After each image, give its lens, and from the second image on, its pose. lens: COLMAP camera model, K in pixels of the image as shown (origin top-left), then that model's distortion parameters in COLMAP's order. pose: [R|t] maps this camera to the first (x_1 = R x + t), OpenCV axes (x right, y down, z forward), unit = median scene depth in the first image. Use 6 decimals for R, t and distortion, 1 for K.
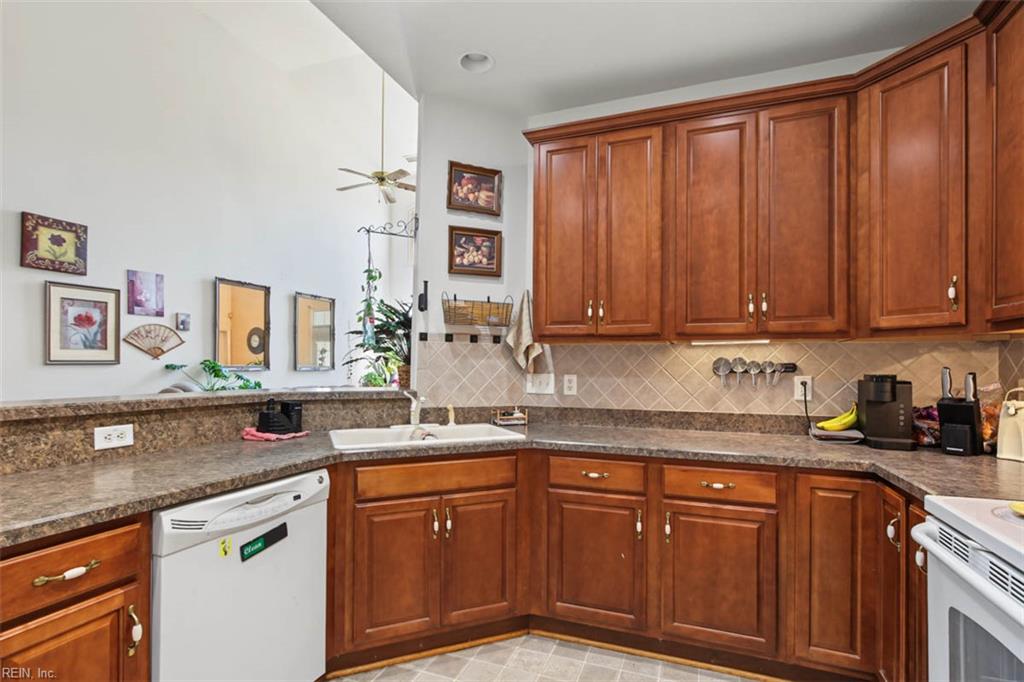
lens RADIAL K [[481.2, 0, 531.0], [0, 481.2, 362.4], [0, 0, 1]] dist [-0.007299, 0.000642]
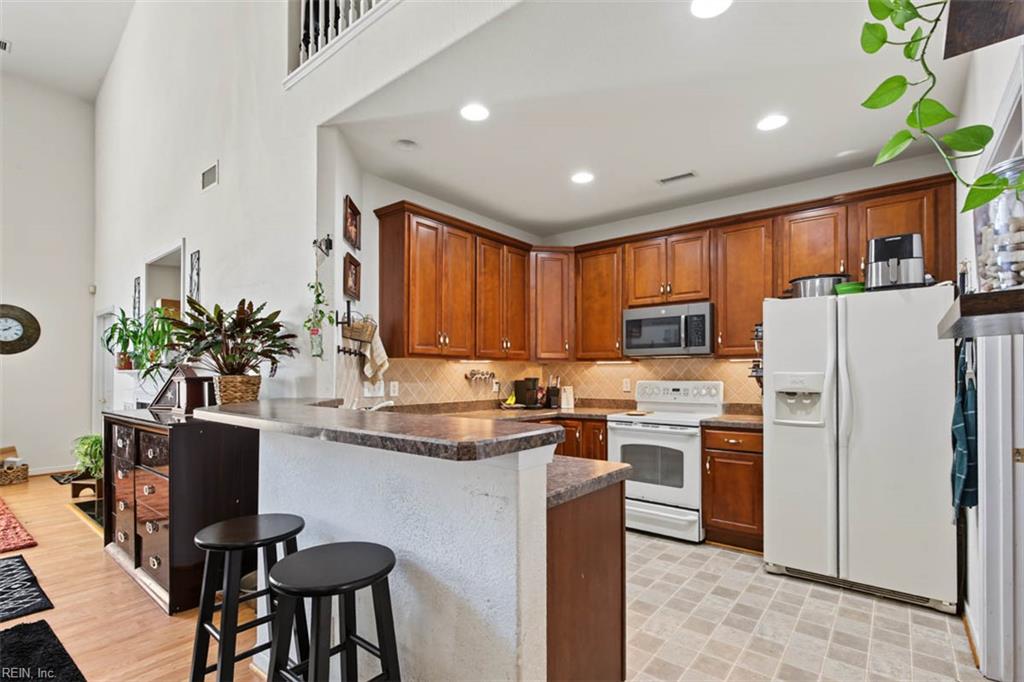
lens RADIAL K [[481.2, 0, 494.9], [0, 481.2, 369.7], [0, 0, 1]] dist [-0.007299, 0.000642]
pose [[0.346175, 0.001817, 0.938168, -1.453450], [-0.005055, 0.999987, -0.000071, -0.011131], [-0.938156, -0.004718, 0.346180, 0.361694]]
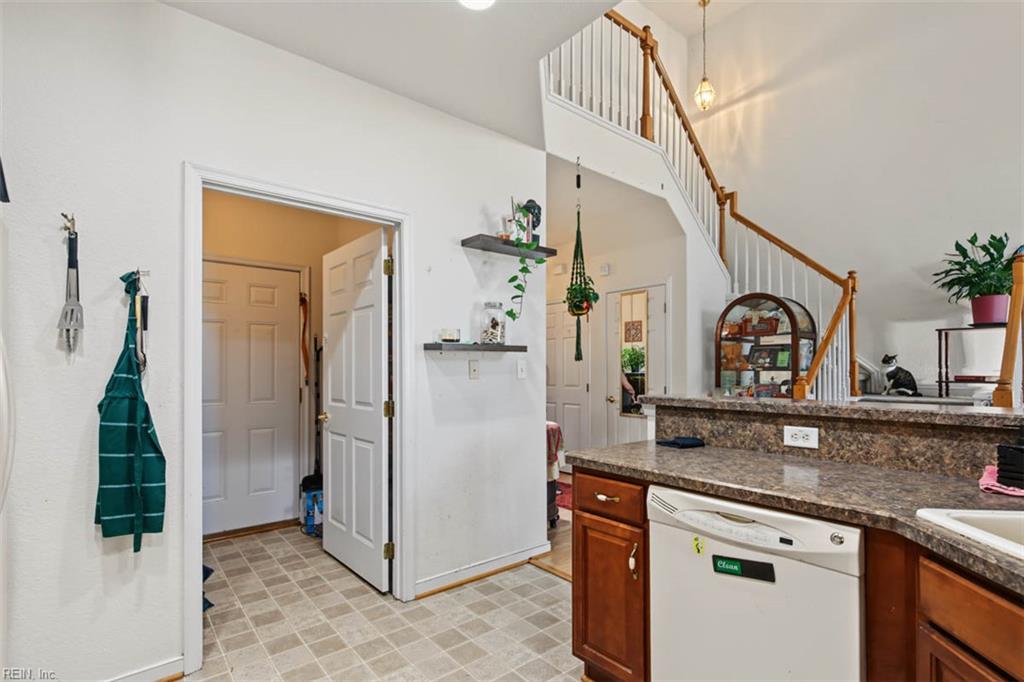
lens RADIAL K [[481.2, 0, 497.4], [0, 481.2, 366.9], [0, 0, 1]] dist [-0.007299, 0.000642]
pose [[-0.518798, -0.008475, -0.854855, 0.334178], [0.005436, 0.999898, -0.013212, 0.007404], [0.854880, -0.011501, -0.518699, 0.813918]]
